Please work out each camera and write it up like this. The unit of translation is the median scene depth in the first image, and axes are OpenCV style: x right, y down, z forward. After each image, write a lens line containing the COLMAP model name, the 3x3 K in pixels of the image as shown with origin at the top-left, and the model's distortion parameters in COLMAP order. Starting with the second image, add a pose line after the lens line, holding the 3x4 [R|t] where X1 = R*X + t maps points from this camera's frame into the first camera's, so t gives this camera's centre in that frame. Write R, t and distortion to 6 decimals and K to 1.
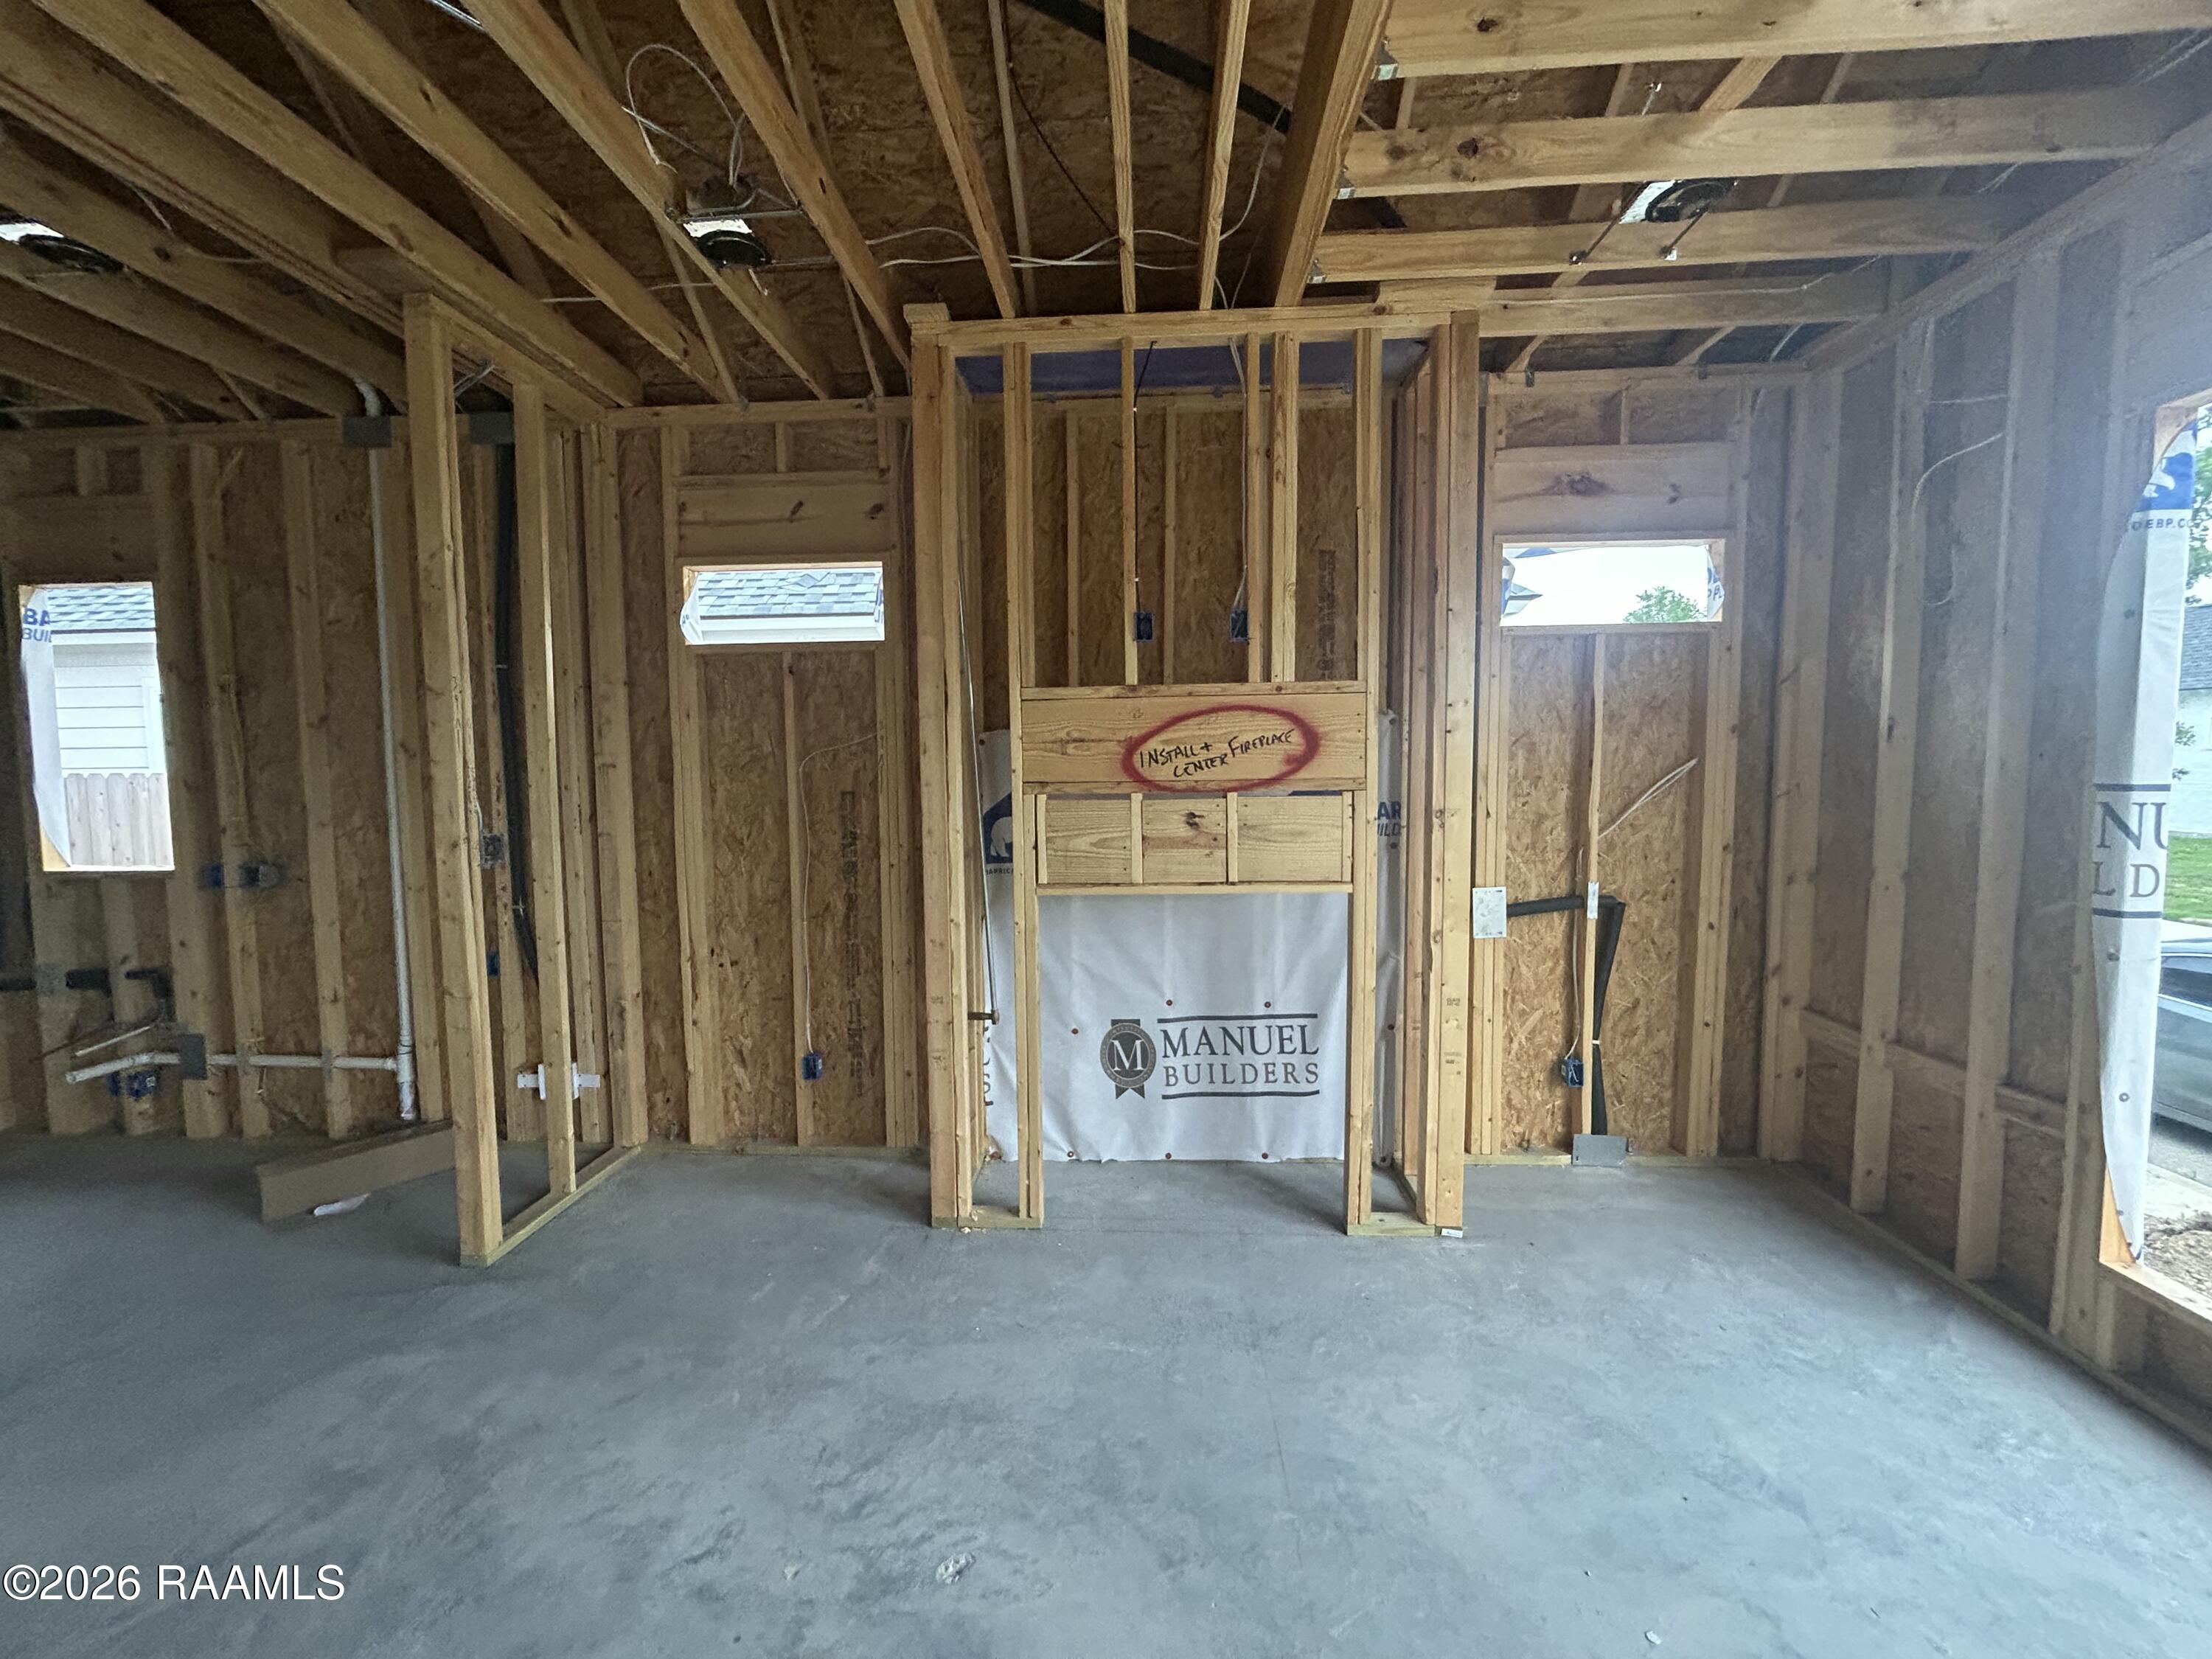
lens RADIAL K [[898.5, 0, 1090.5], [0, 898.5, 830.1], [0, 0, 1]] dist [0.005705, -0.002021]
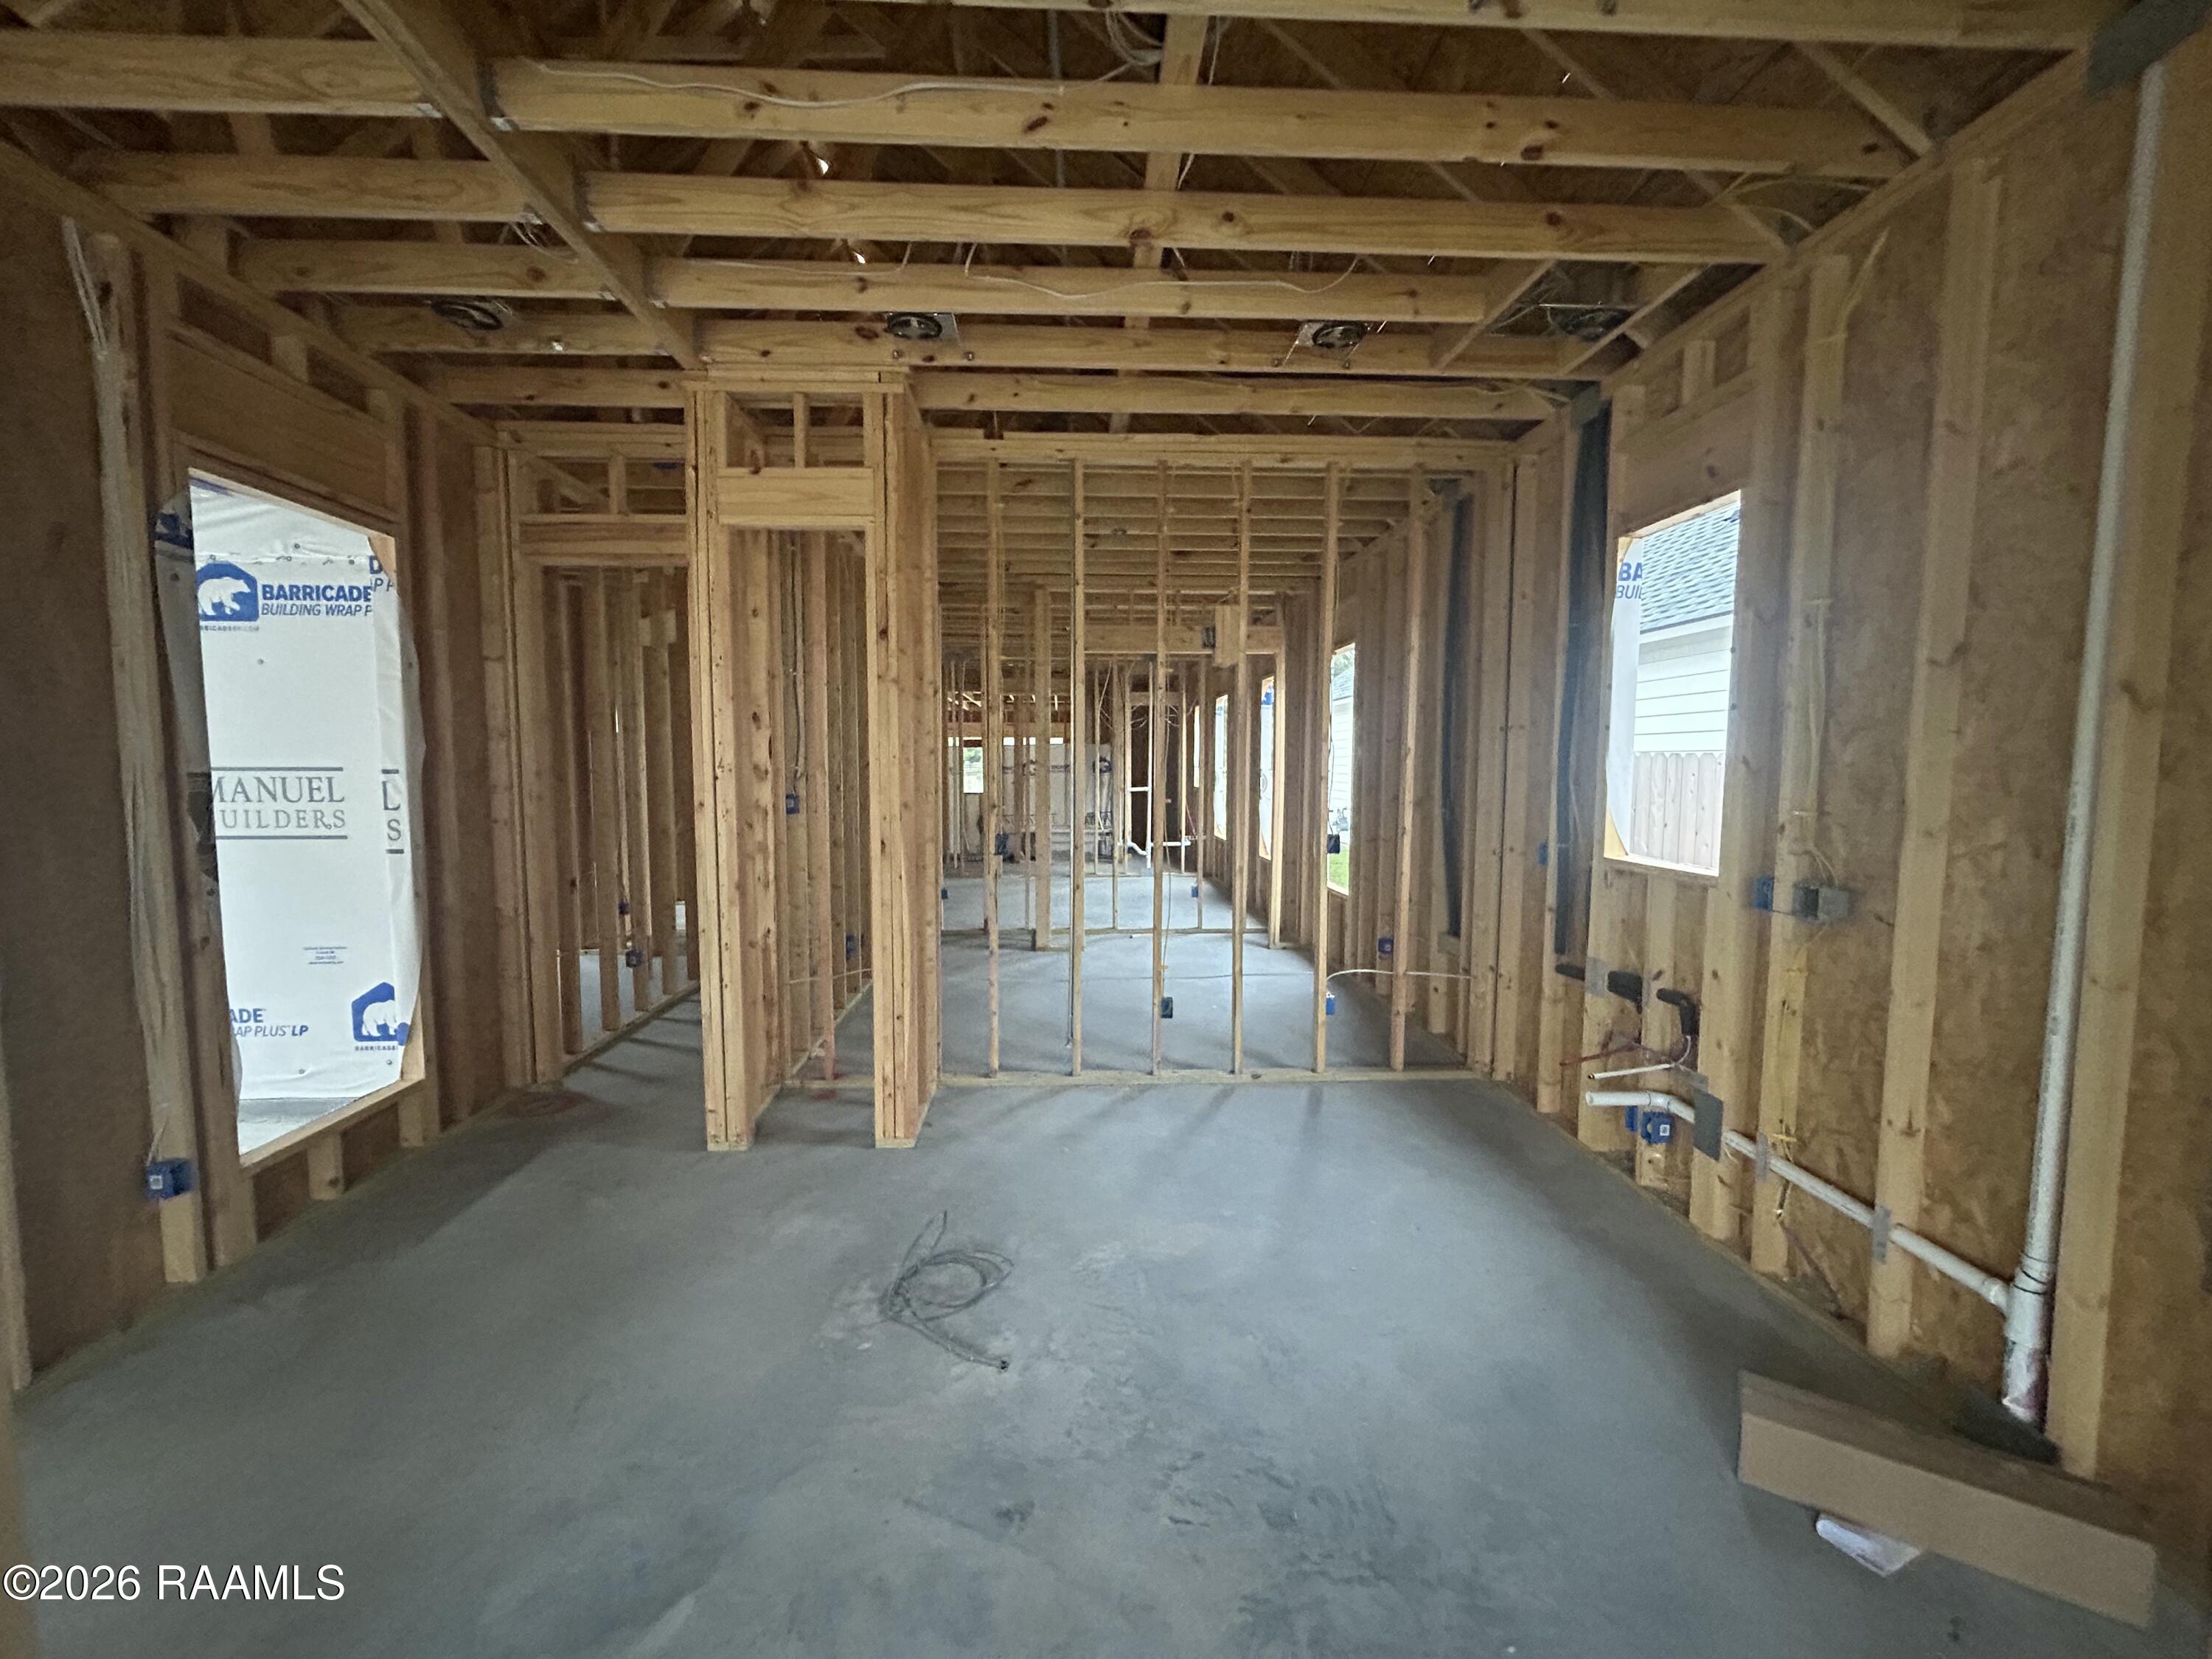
lens RADIAL K [[898.5, 0, 1093.0], [0, 898.5, 832.1], [0, 0, 1]] dist [0.005705, -0.002021]
pose [[0.112446, 0.087667, -0.989783, -0.338854], [-0.072928, 0.994142, 0.079768, -0.014920], [0.990978, 0.063214, 0.118181, 0.397667]]
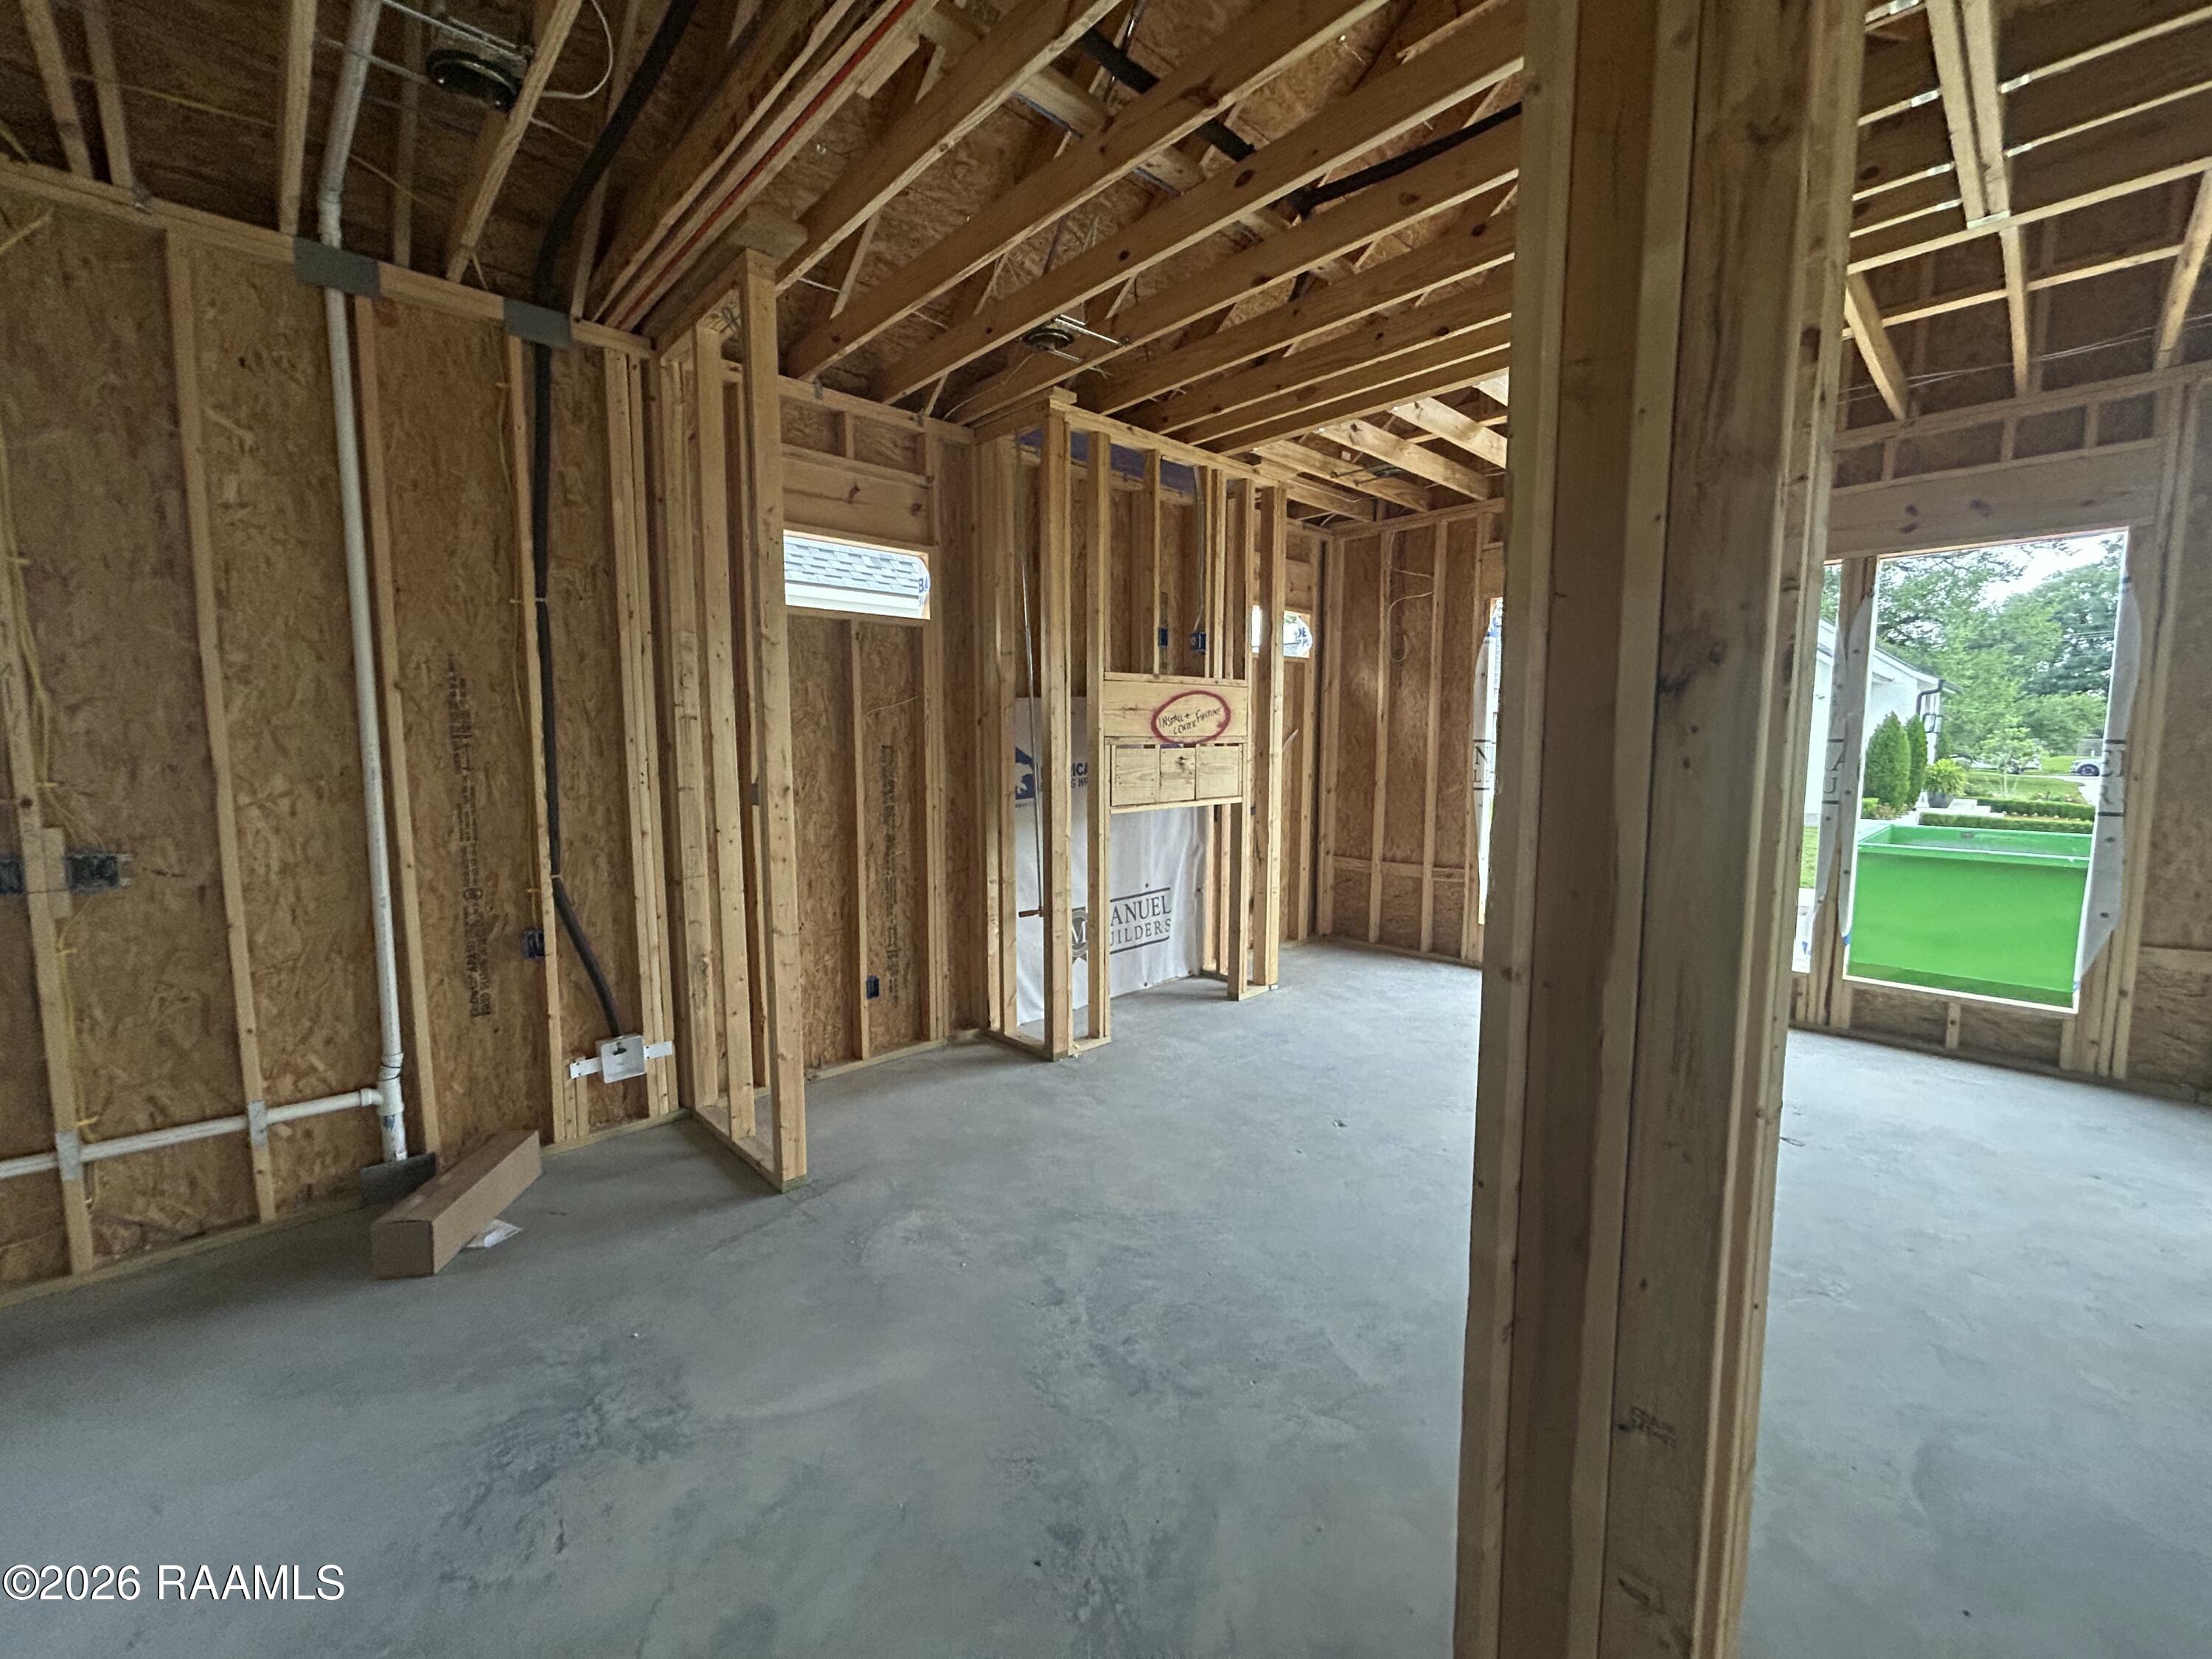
lens RADIAL K [[898.5, 0, 1094.3], [0, 898.5, 827.7], [0, 0, 1]] dist [0.005705, -0.002021]
pose [[0.683727, -0.062884, 0.727023, -0.912230], [0.044587, 0.998019, 0.044393, 0.022424], [-0.728374, 0.002064, 0.685176, 0.014476]]
